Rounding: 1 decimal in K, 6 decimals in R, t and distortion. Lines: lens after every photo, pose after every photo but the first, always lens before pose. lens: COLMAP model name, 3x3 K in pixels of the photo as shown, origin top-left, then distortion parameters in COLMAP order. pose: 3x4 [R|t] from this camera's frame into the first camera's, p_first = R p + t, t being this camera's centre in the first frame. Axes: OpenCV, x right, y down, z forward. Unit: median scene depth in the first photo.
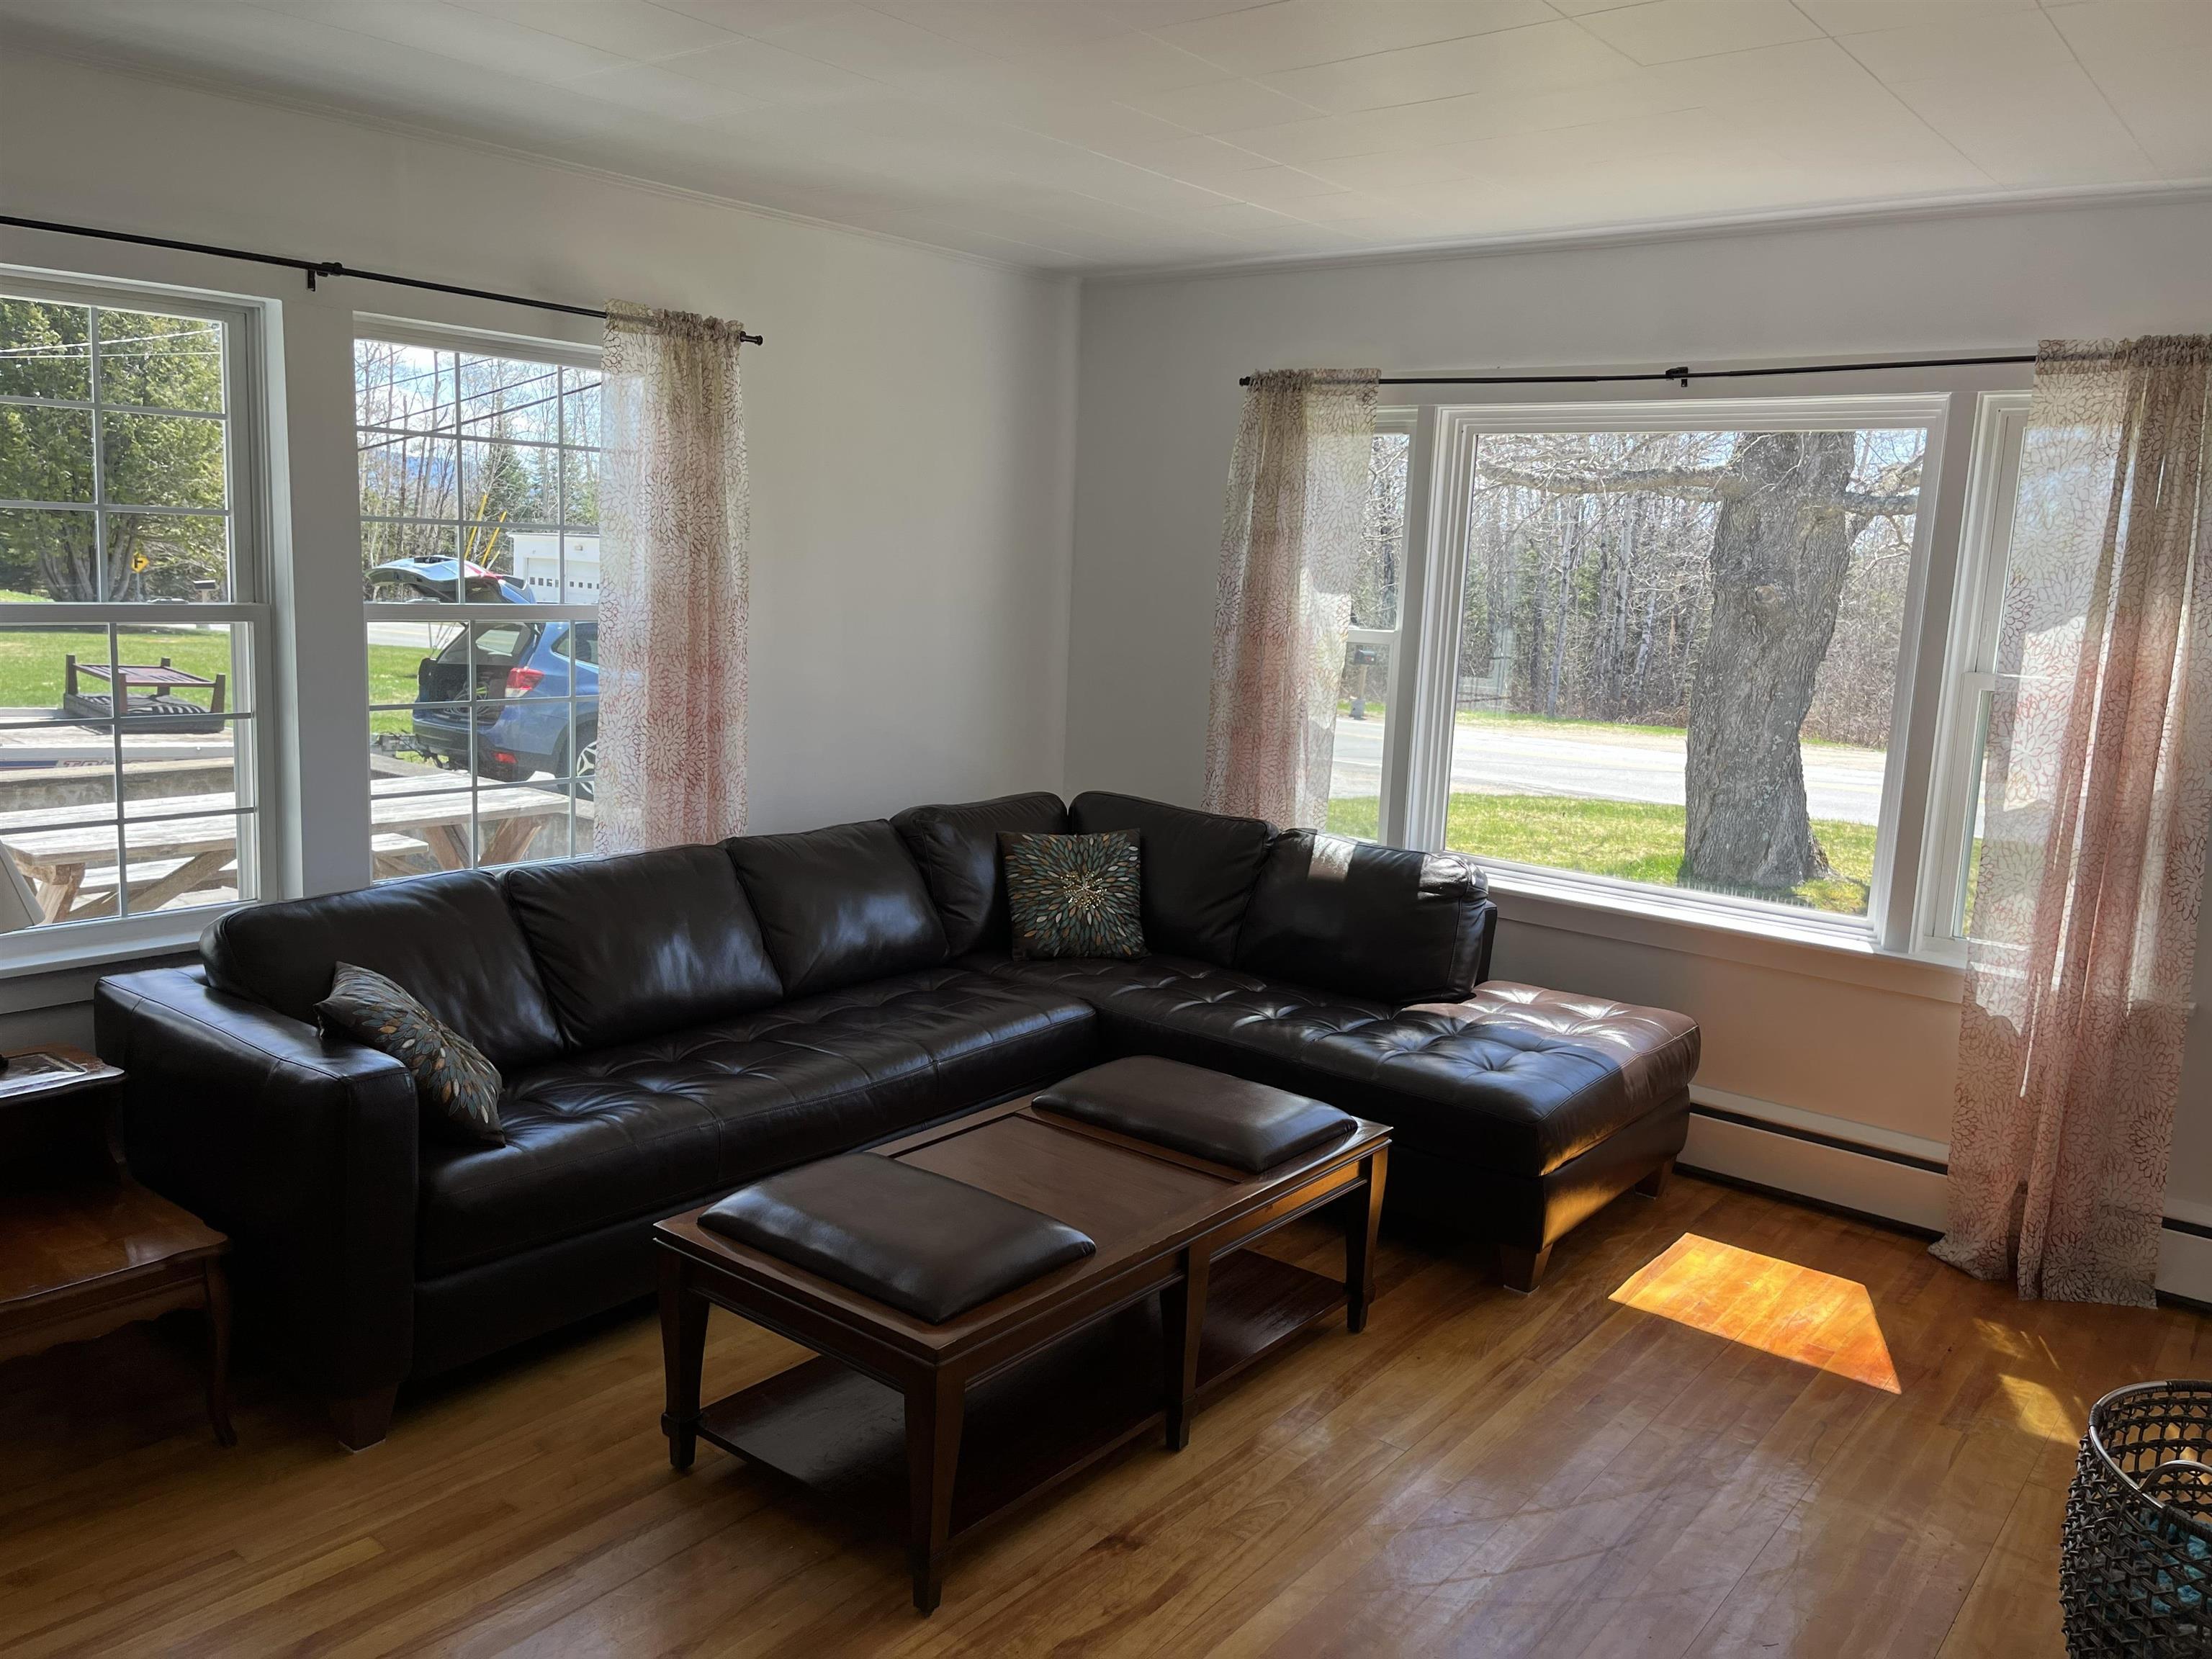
lens RADIAL K [[1678.3, 0, 1102.3], [0, 1678.3, 795.5], [0, 0, 1]] dist [0.067605, -0.102141]
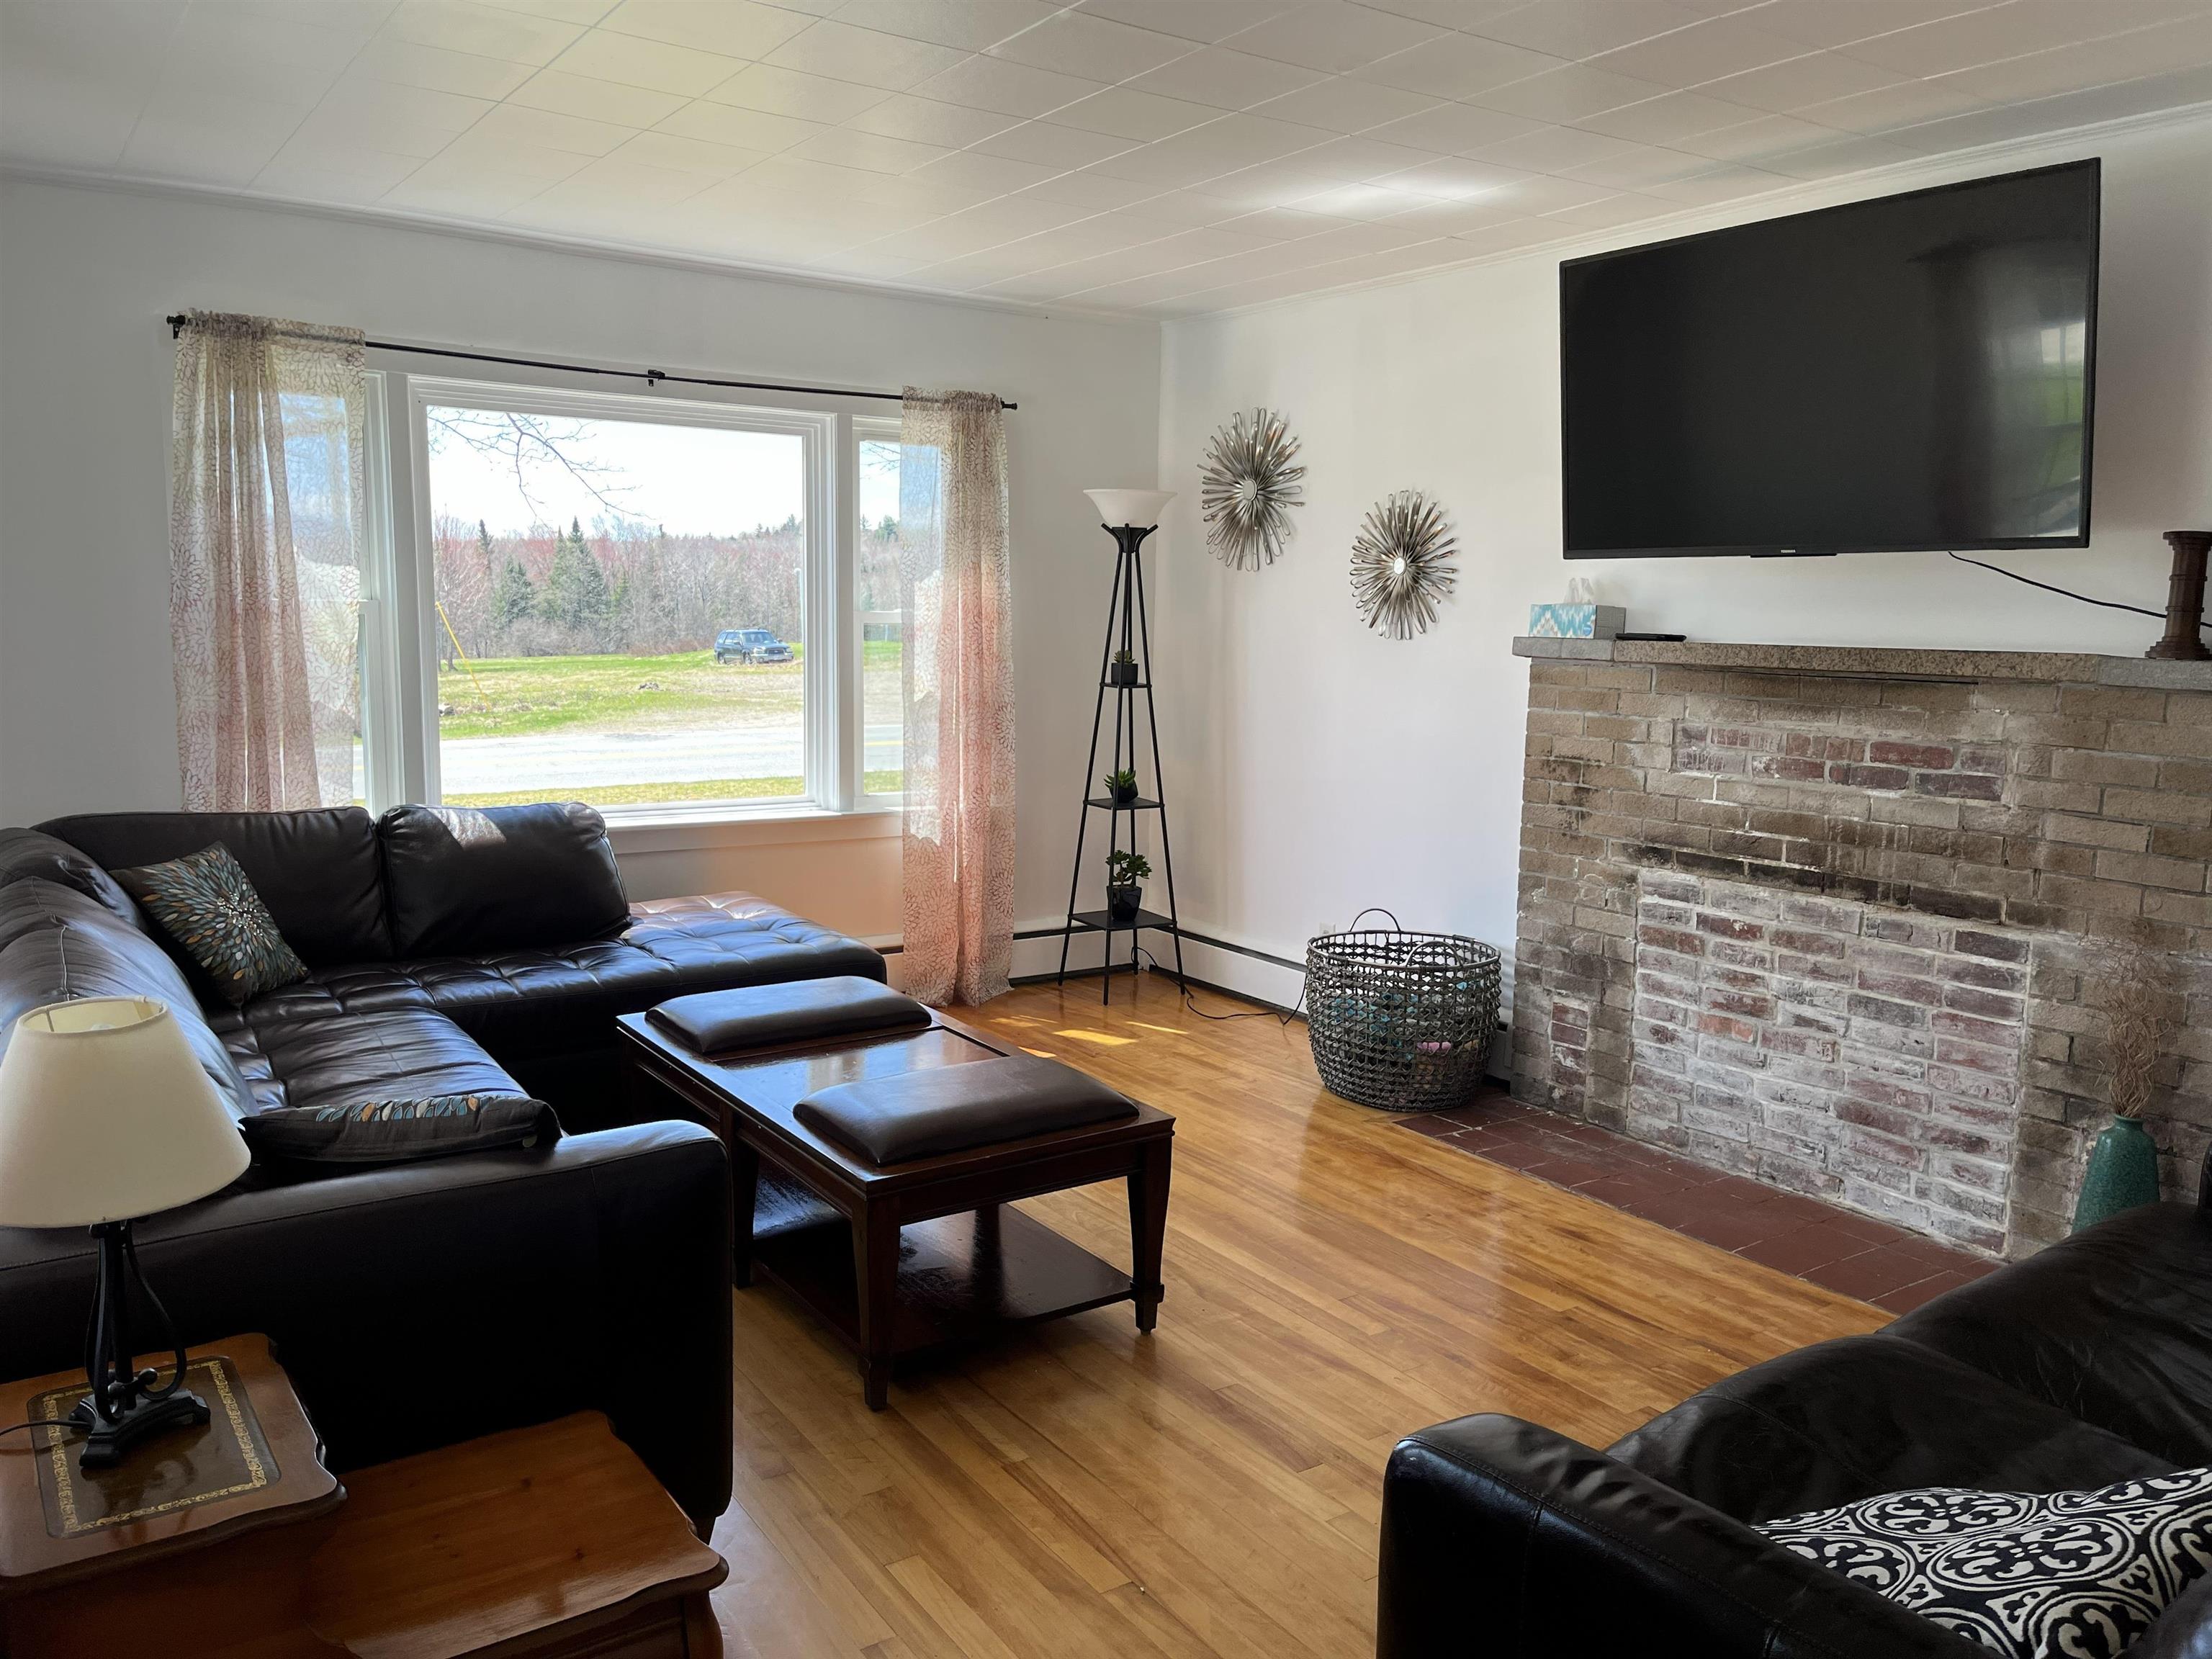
lens RADIAL K [[1674.4, 0, 1106.0], [0, 1674.4, 829.5], [0, 0, 1]] dist [0.110981, -0.142850]
pose [[0.295001, -0.166580, 0.940864, -0.828211], [0.129545, 0.982567, 0.133346, -0.054482], [-0.946674, 0.082547, 0.311438, 0.373561]]
